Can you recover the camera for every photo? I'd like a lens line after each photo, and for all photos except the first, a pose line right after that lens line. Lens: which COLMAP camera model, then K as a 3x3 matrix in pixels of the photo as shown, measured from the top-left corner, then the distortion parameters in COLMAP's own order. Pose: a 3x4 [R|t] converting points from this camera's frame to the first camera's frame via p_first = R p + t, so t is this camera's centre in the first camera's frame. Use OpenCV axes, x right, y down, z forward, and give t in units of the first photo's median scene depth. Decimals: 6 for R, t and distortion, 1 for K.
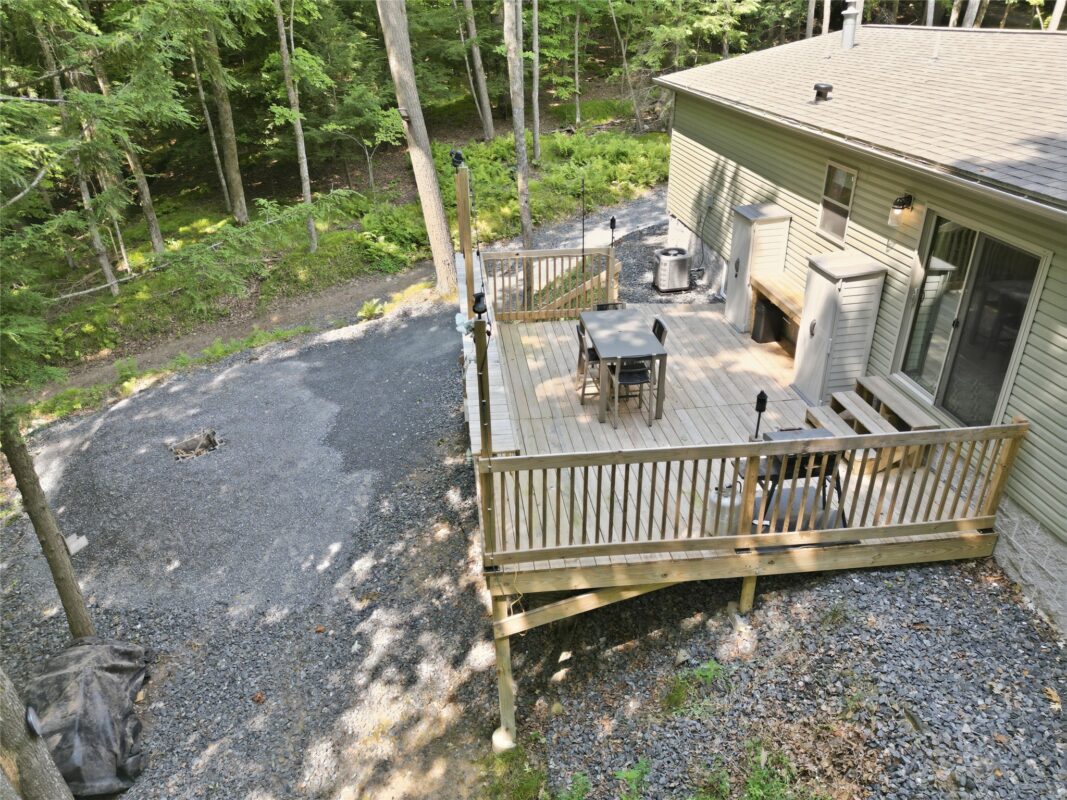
lens RADIAL K [[743.7, 0, 552.3], [0, 743.7, 398.5], [0, 0, 1]] dist [0.018175, -0.001261]
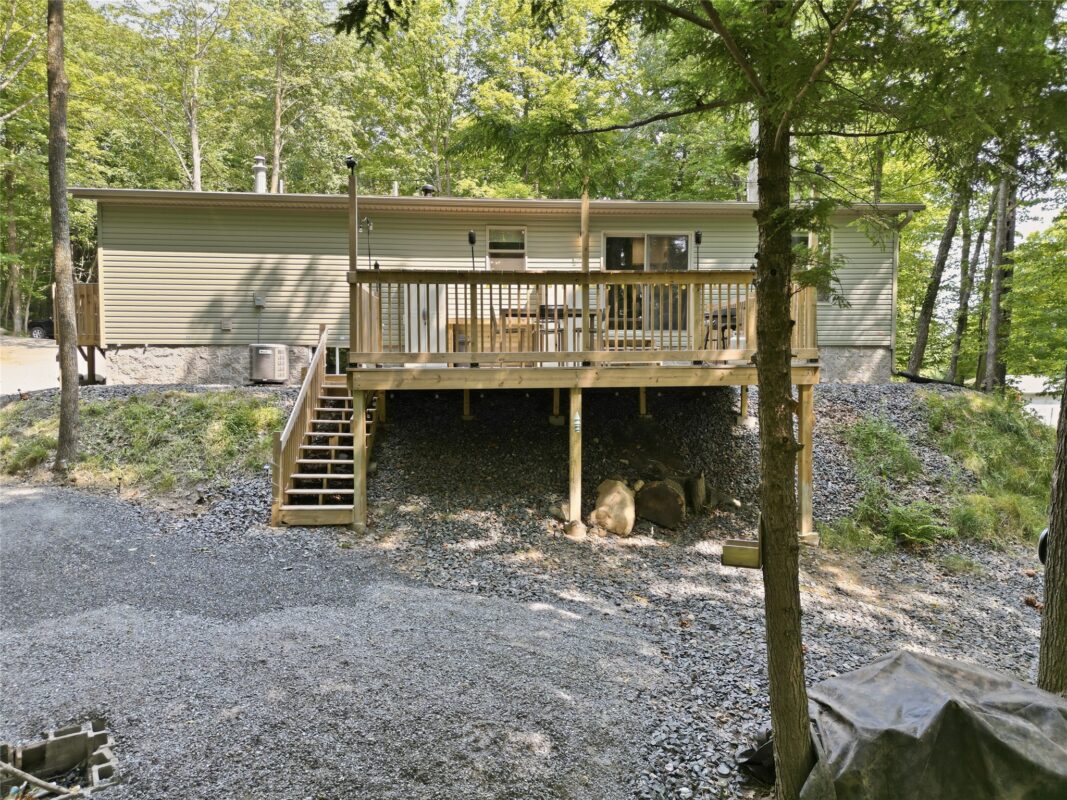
lens RADIAL K [[743.7, 0, 552.3], [0, 743.7, 398.5], [0, 0, 1]] dist [0.018175, -0.001261]
pose [[0.036213, -0.027836, 0.998956, -1.292650], [0.465631, 0.884945, 0.007780, 0.035206], [-0.884238, 0.464863, 0.045008, 1.145943]]
